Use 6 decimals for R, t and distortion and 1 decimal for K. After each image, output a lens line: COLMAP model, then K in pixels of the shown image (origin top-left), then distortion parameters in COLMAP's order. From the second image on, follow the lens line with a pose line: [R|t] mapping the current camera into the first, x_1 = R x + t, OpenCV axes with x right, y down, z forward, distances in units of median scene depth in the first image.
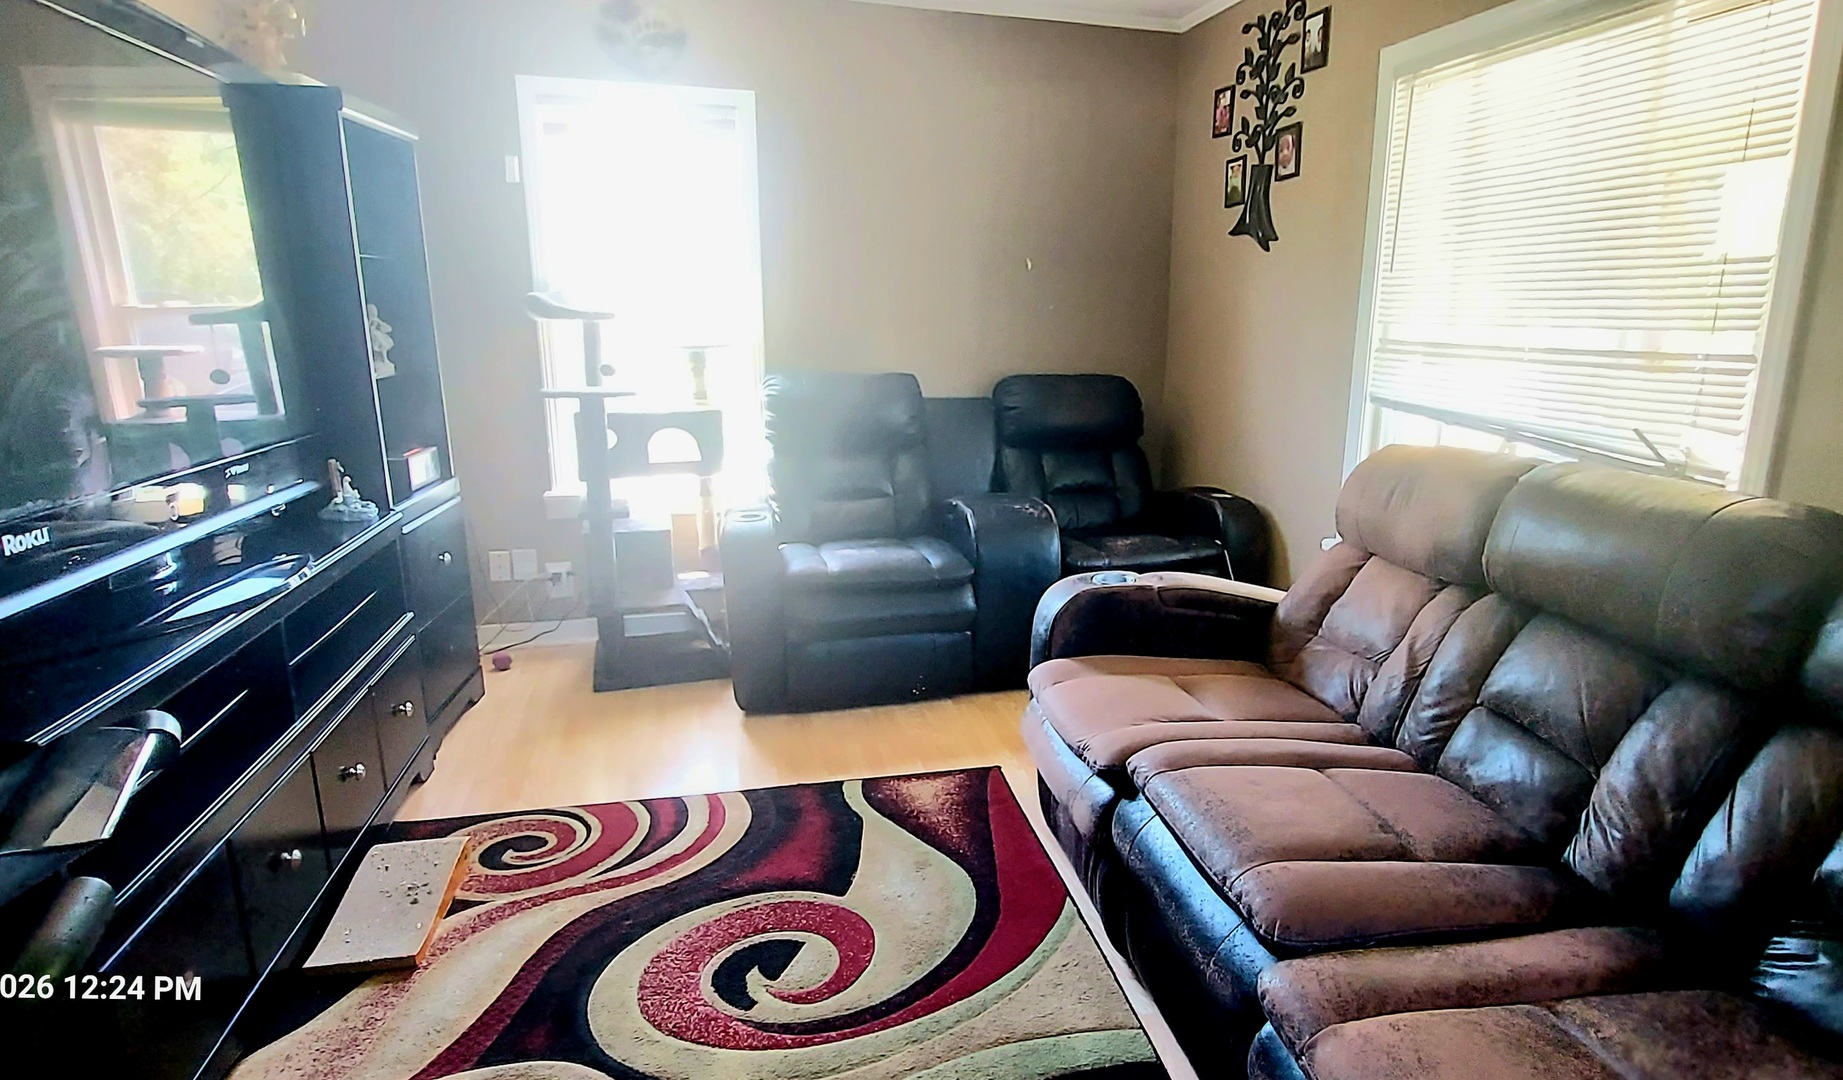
lens RADIAL K [[971.3, 0, 1004.4], [0, 971.3, 536.5], [0, 0, 1]] dist [-0.010929, -0.000222]
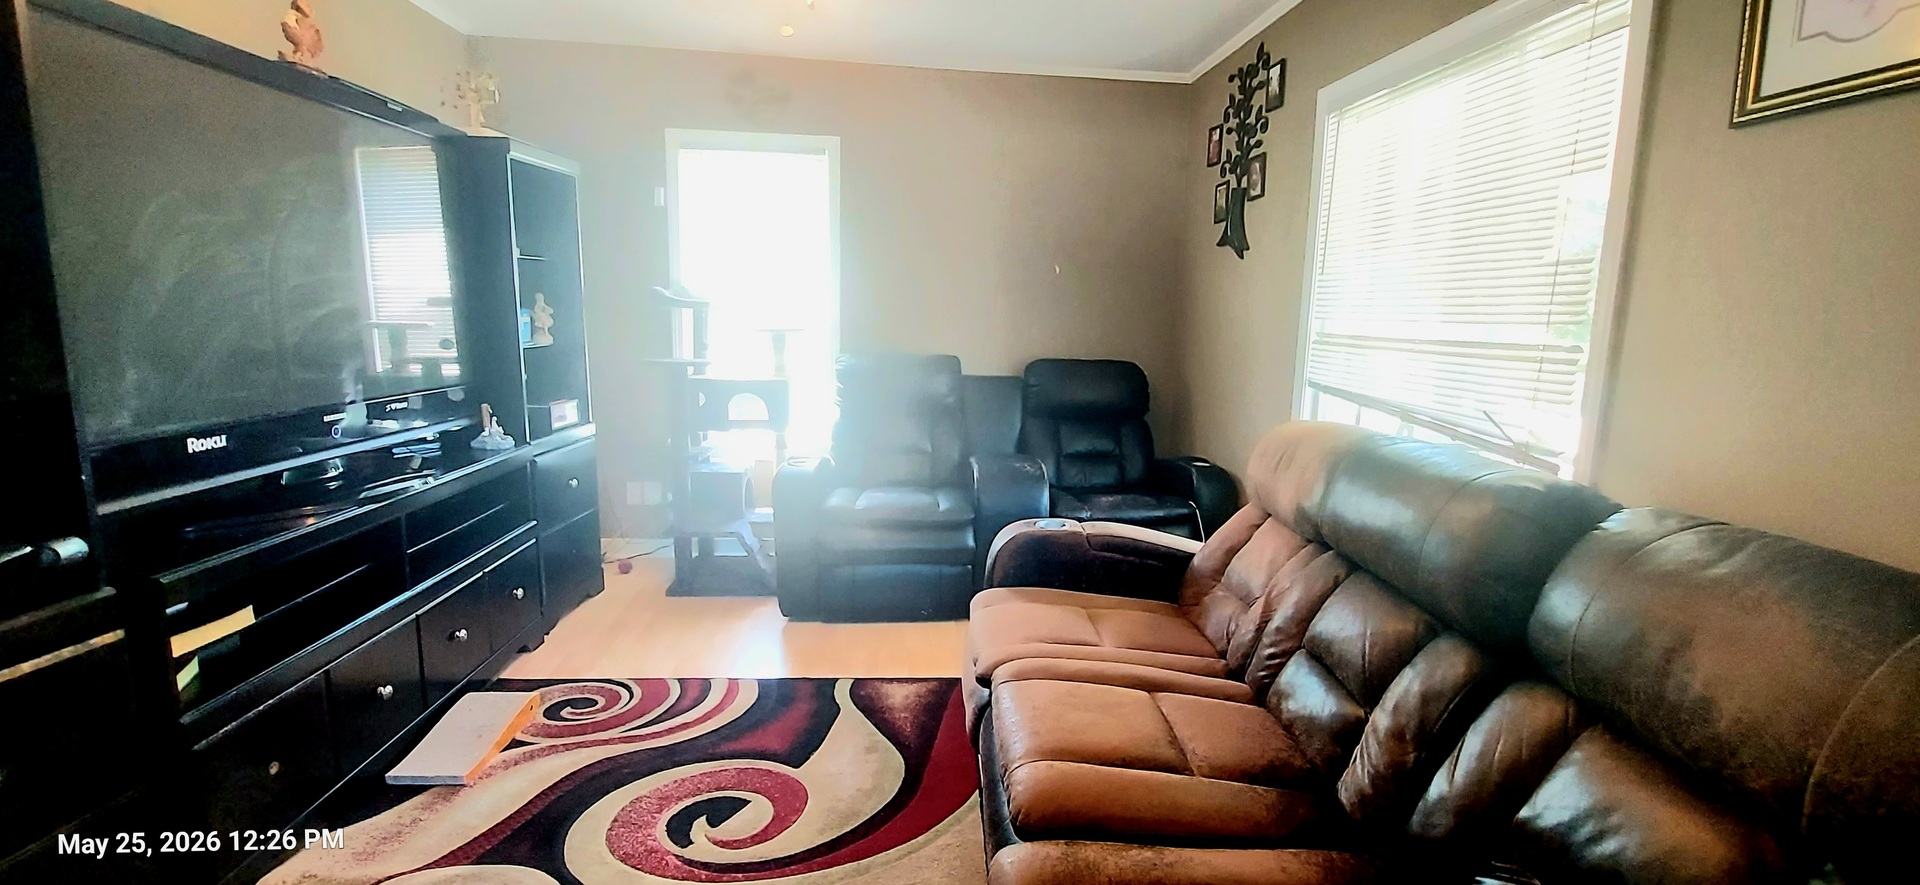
lens RADIAL K [[809.3, 0, 1008.9], [0, 809.3, 439.4], [0, 0, 1]] dist [-0.013235, -0.000551]
pose [[0.986536, 0.039917, -0.158596, 0.215398], [-0.051630, 0.996180, -0.070432, 0.012347], [0.155179, 0.077672, 0.984828, 0.003006]]
